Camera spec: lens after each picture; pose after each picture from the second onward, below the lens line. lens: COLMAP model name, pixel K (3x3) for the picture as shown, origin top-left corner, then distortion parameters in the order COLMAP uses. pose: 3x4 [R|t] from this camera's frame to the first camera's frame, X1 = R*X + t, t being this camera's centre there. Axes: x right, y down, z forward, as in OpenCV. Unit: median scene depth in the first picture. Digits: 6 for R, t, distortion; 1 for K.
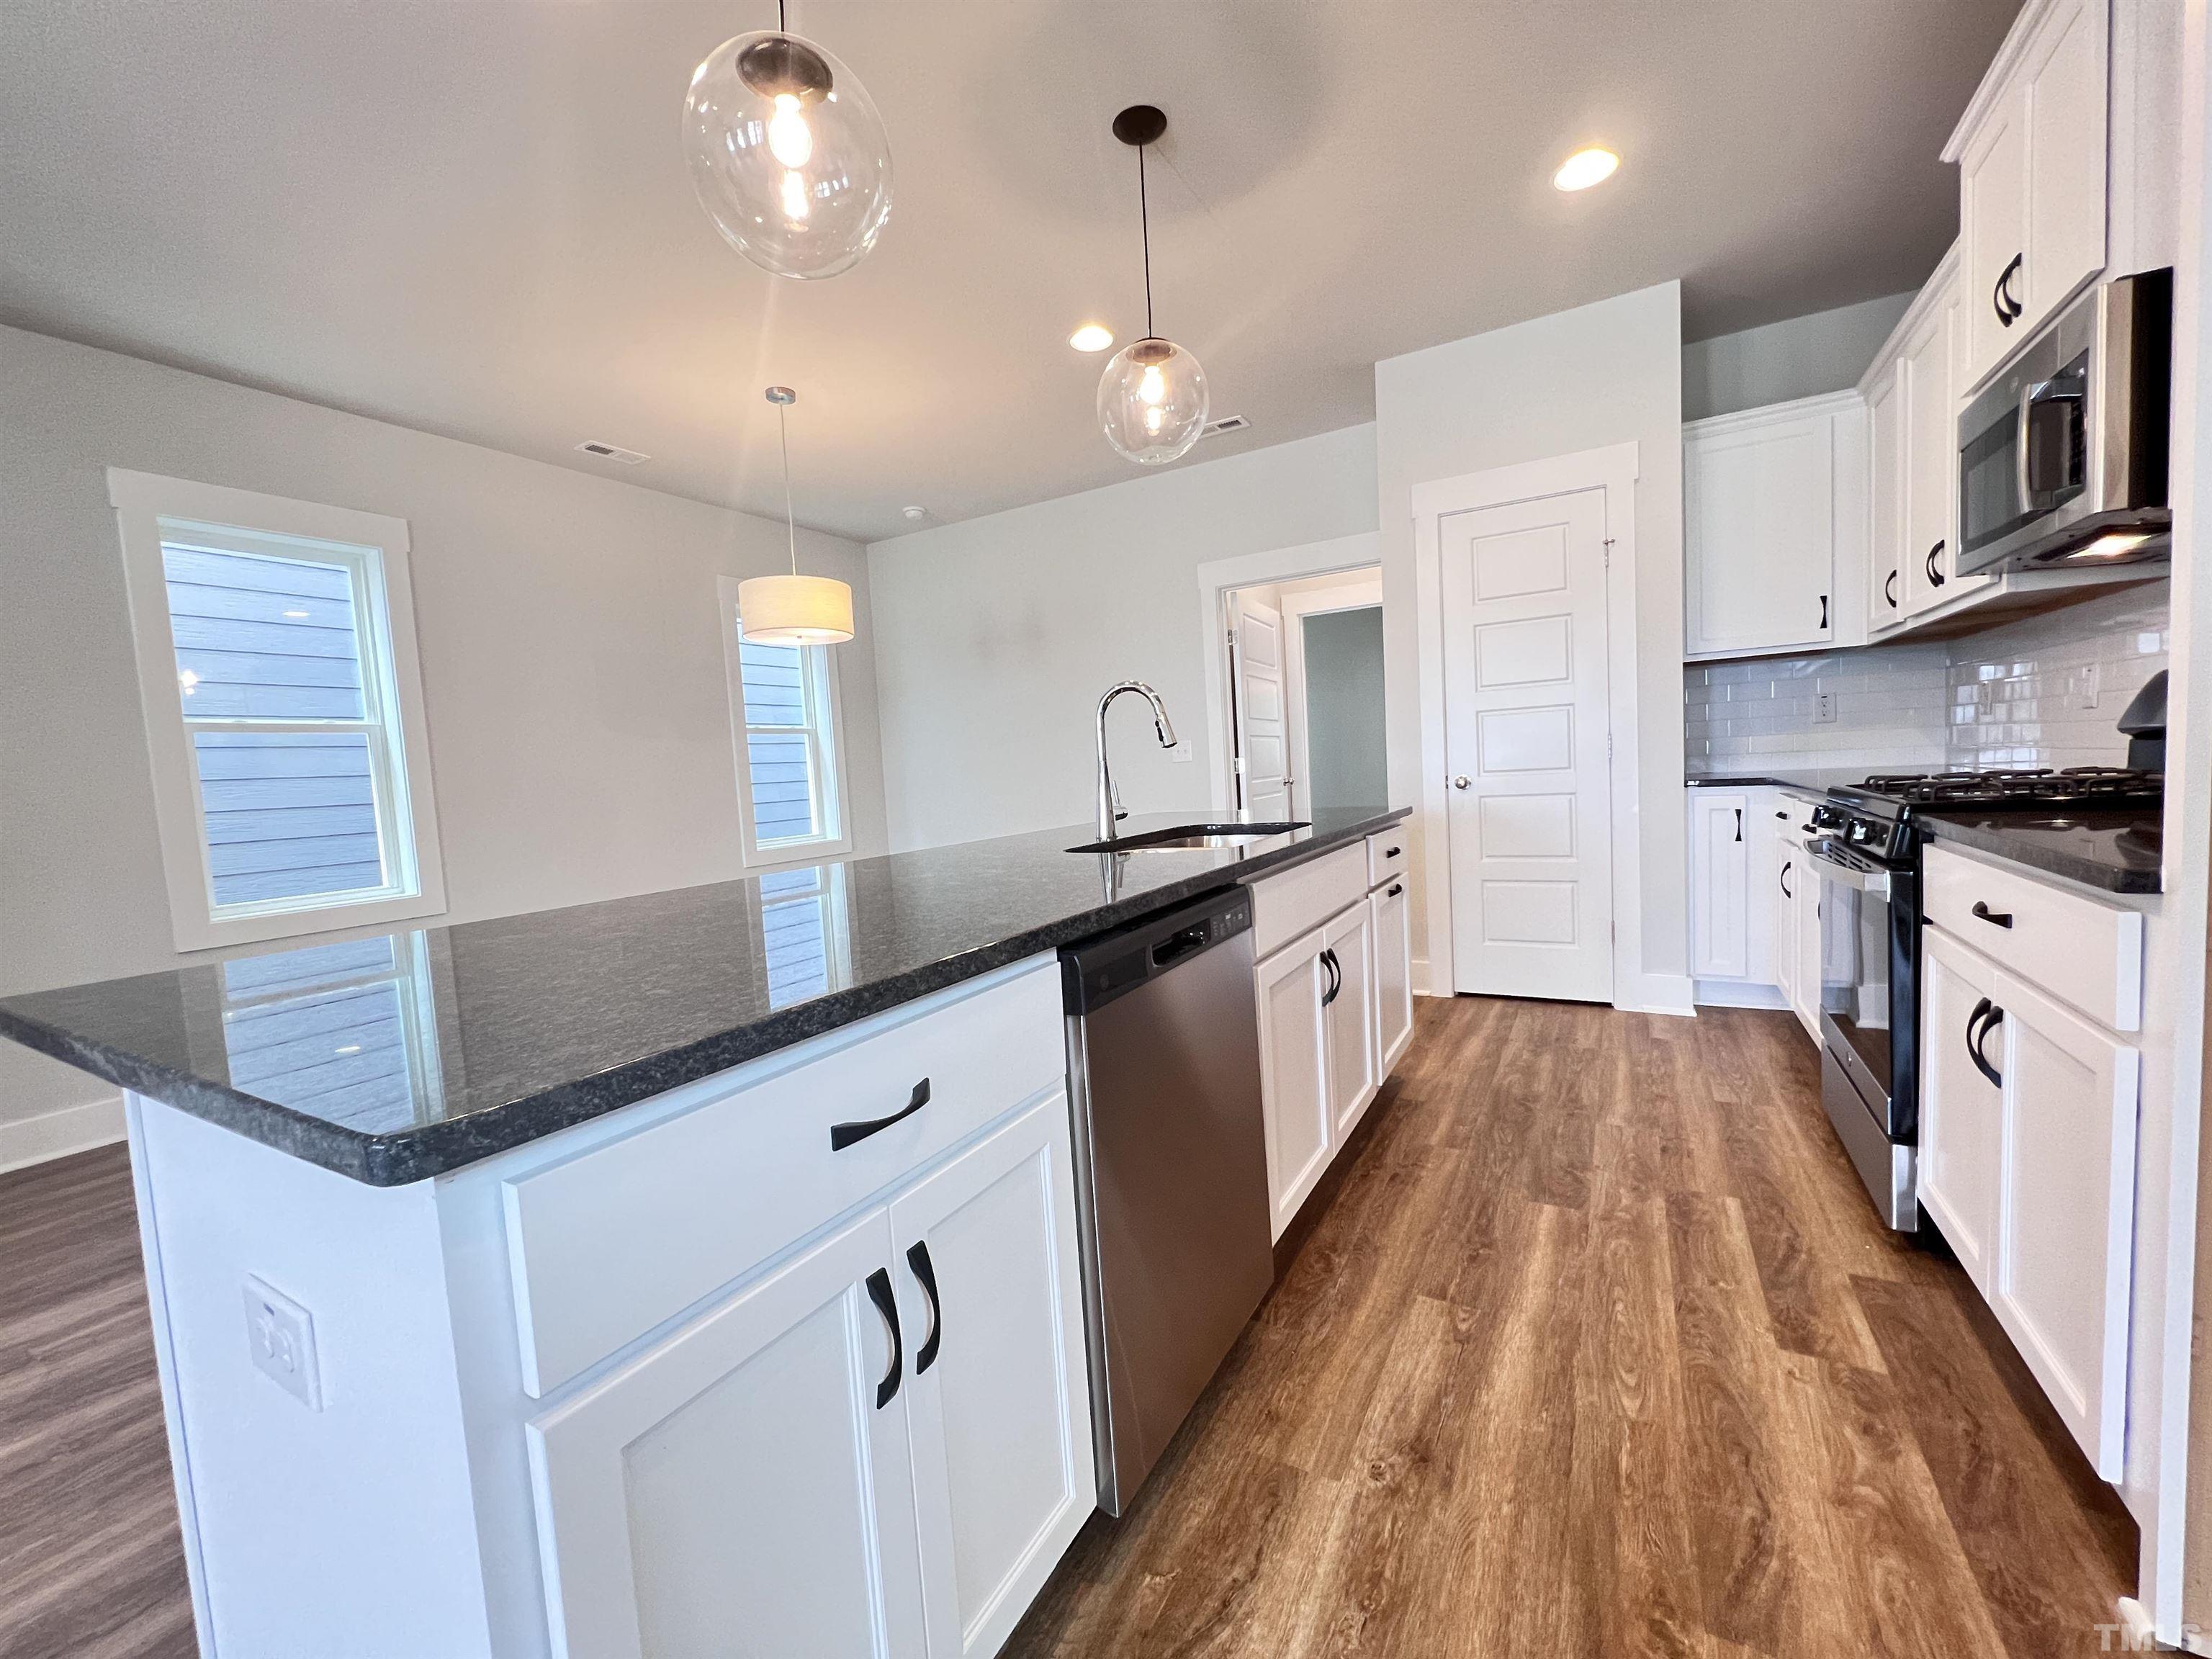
lens RADIAL K [[888.9, 0, 1107.3], [0, 888.9, 830.0], [0, 0, 1]] dist [-0.000544, -0.000499]
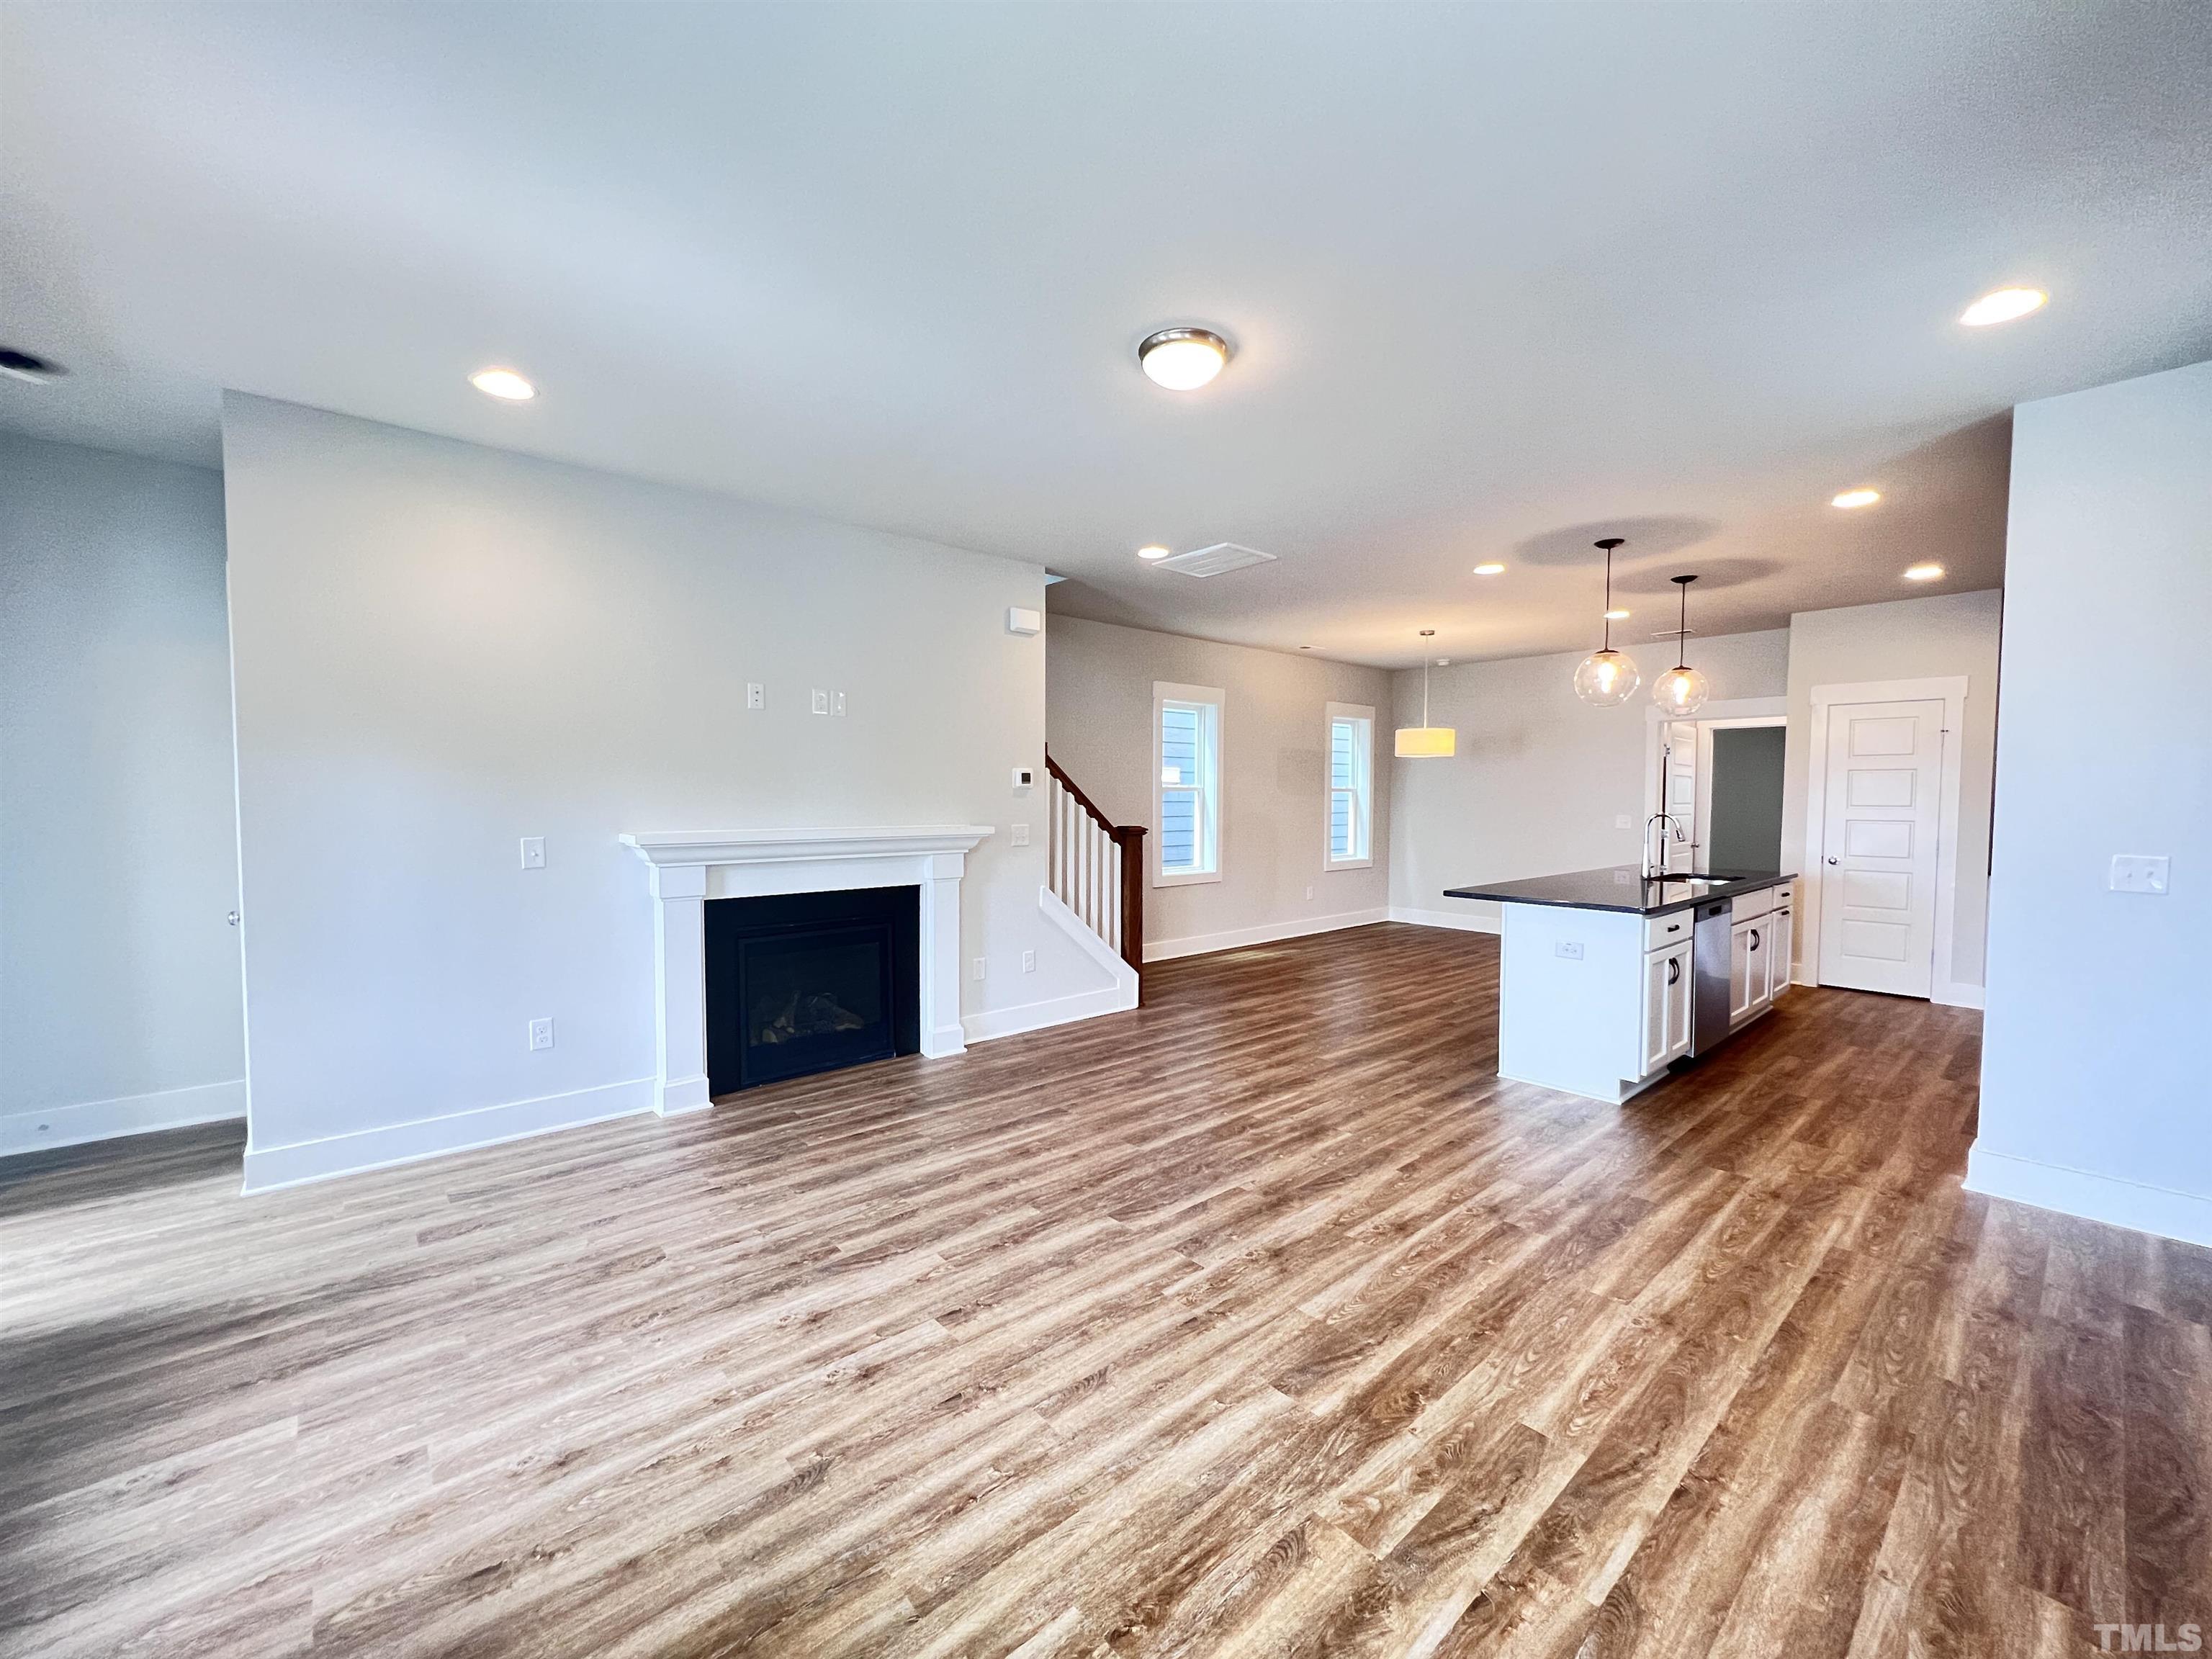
lens RADIAL K [[888.9, 0, 1098.3], [0, 888.9, 831.1], [0, 0, 1]] dist [-0.000544, -0.000499]
pose [[0.943578, 0.076798, -0.322121, -0.451298], [-0.082723, 0.996561, -0.004722, 0.016280], [0.320651, 0.031103, 0.946687, -1.249165]]
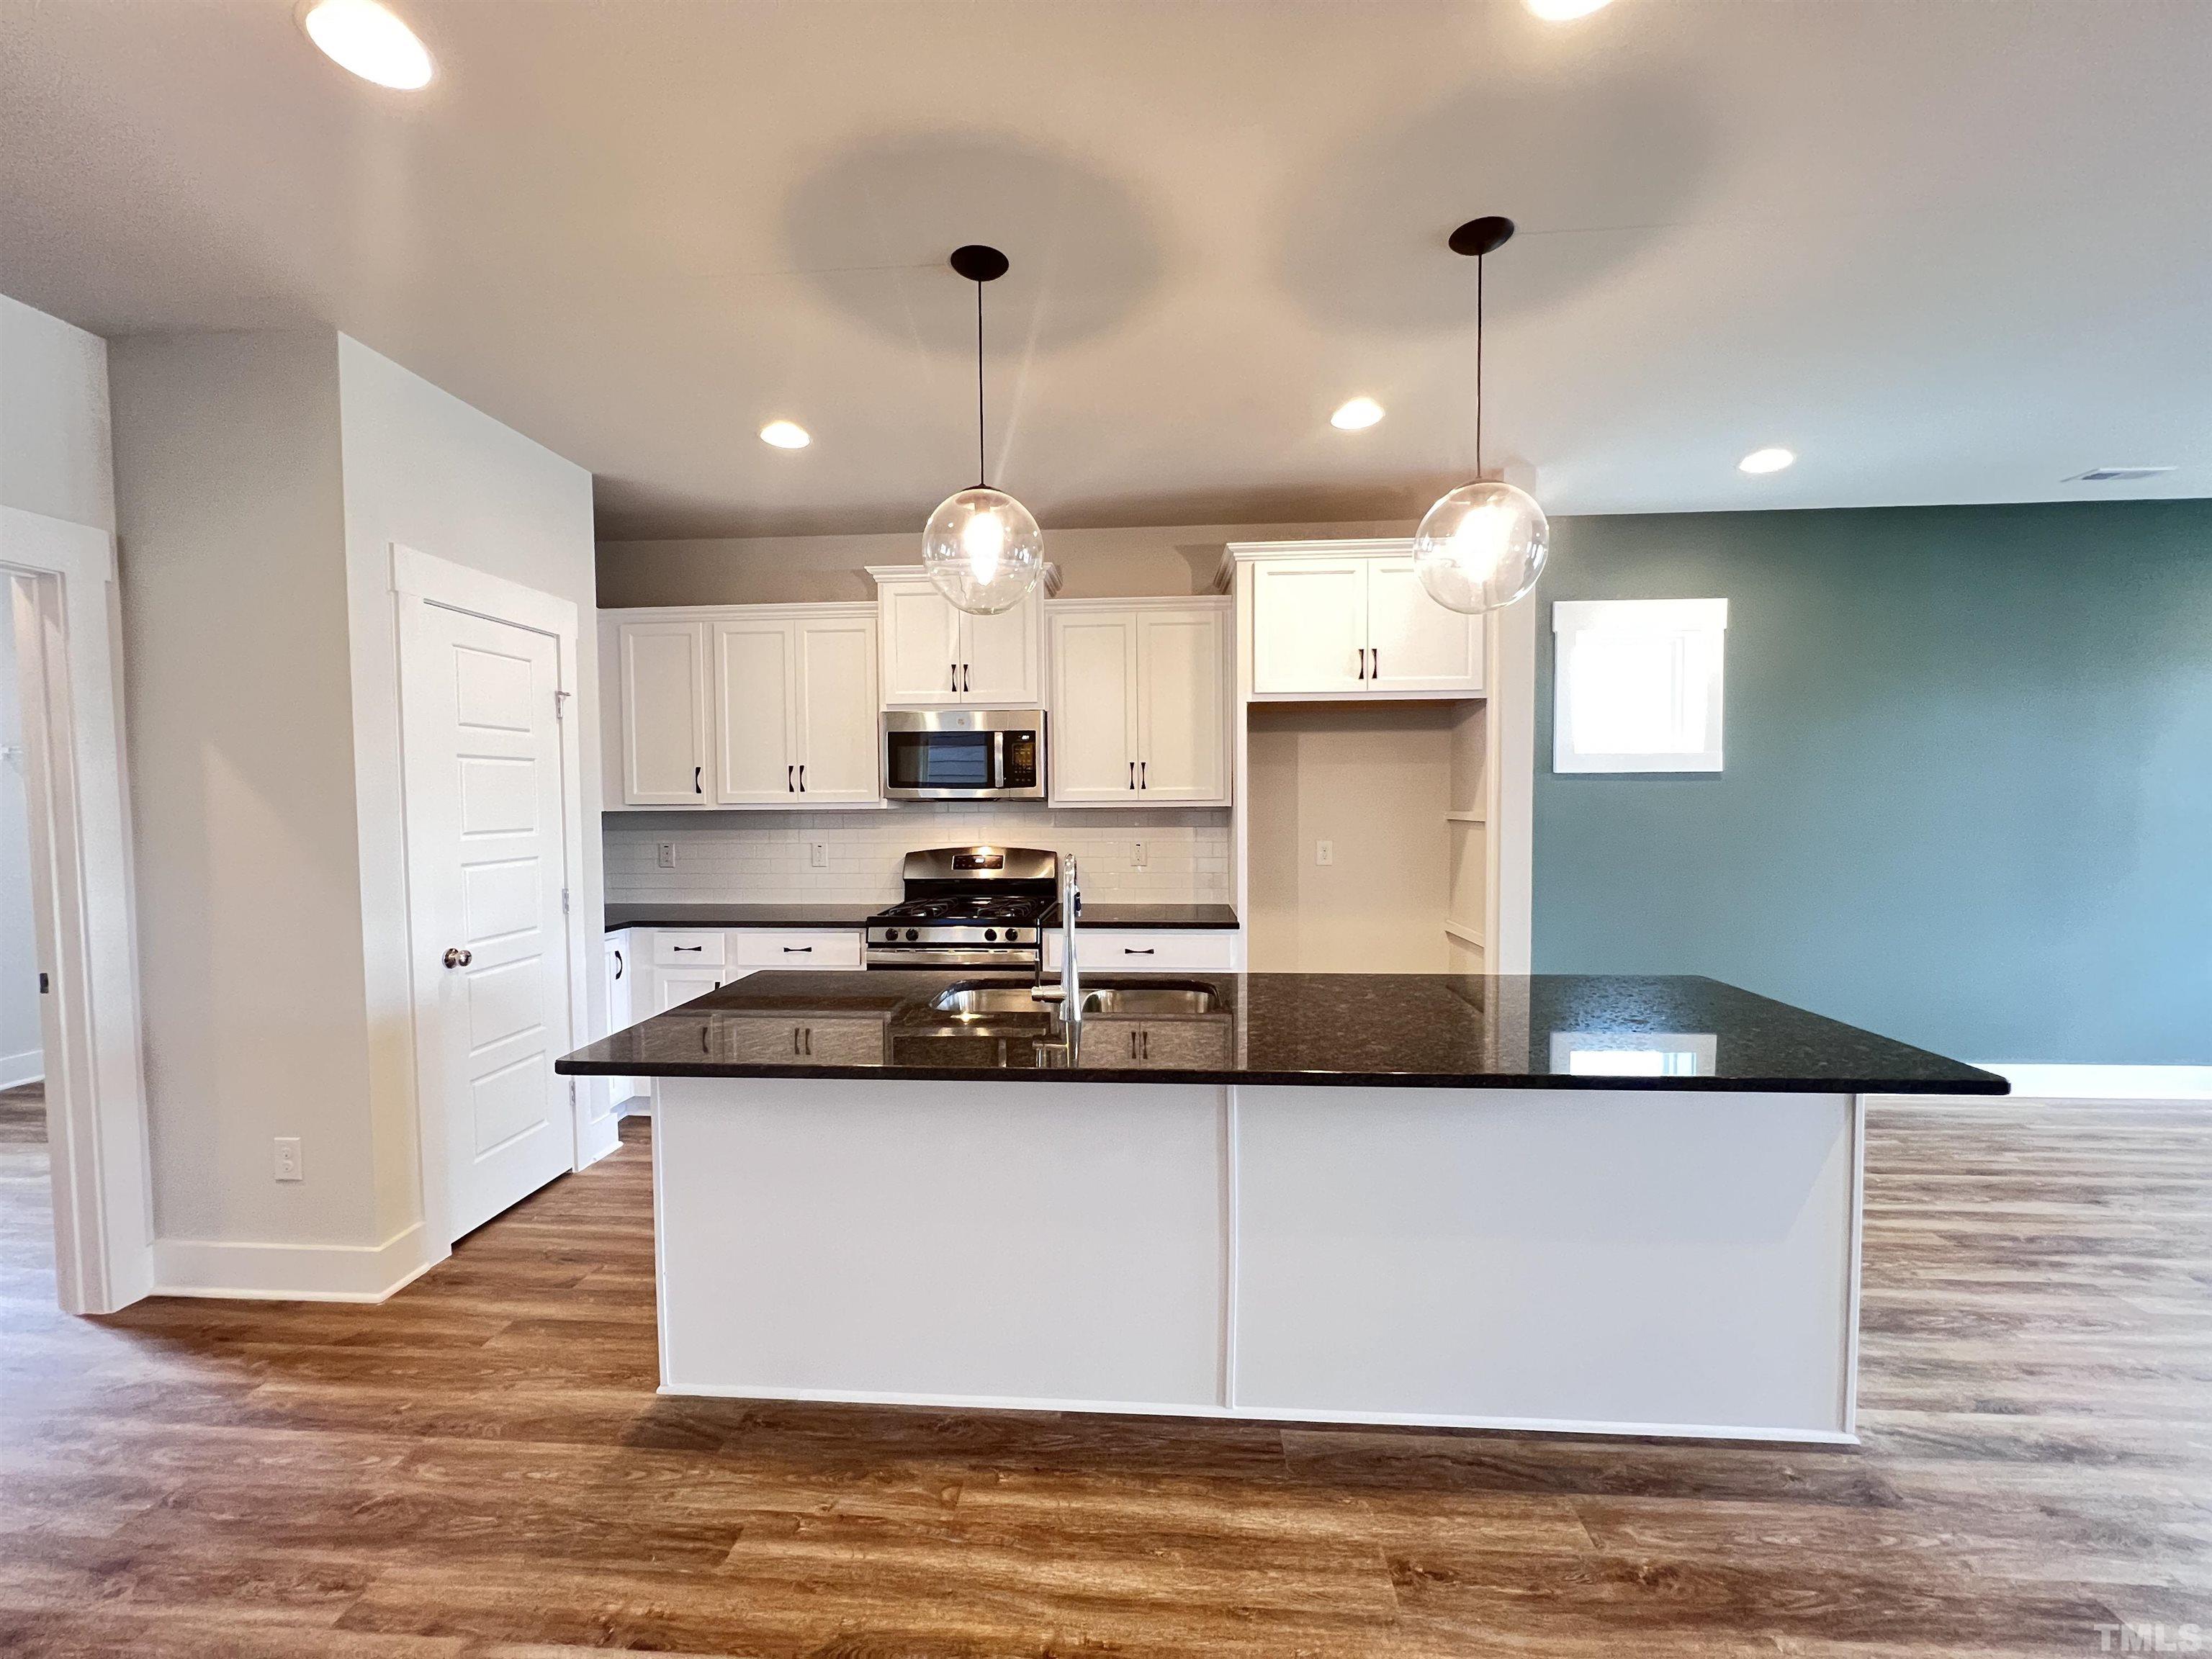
lens RADIAL K [[888.9, 0, 1097.0], [0, 888.9, 826.6], [0, 0, 1]] dist [-0.000544, -0.000499]
pose [[-0.438659, 0.029263, 0.898177, -0.613585], [0.096269, 0.995248, 0.014591, -0.146026], [-0.893482, 0.092867, -0.439392, 0.979990]]
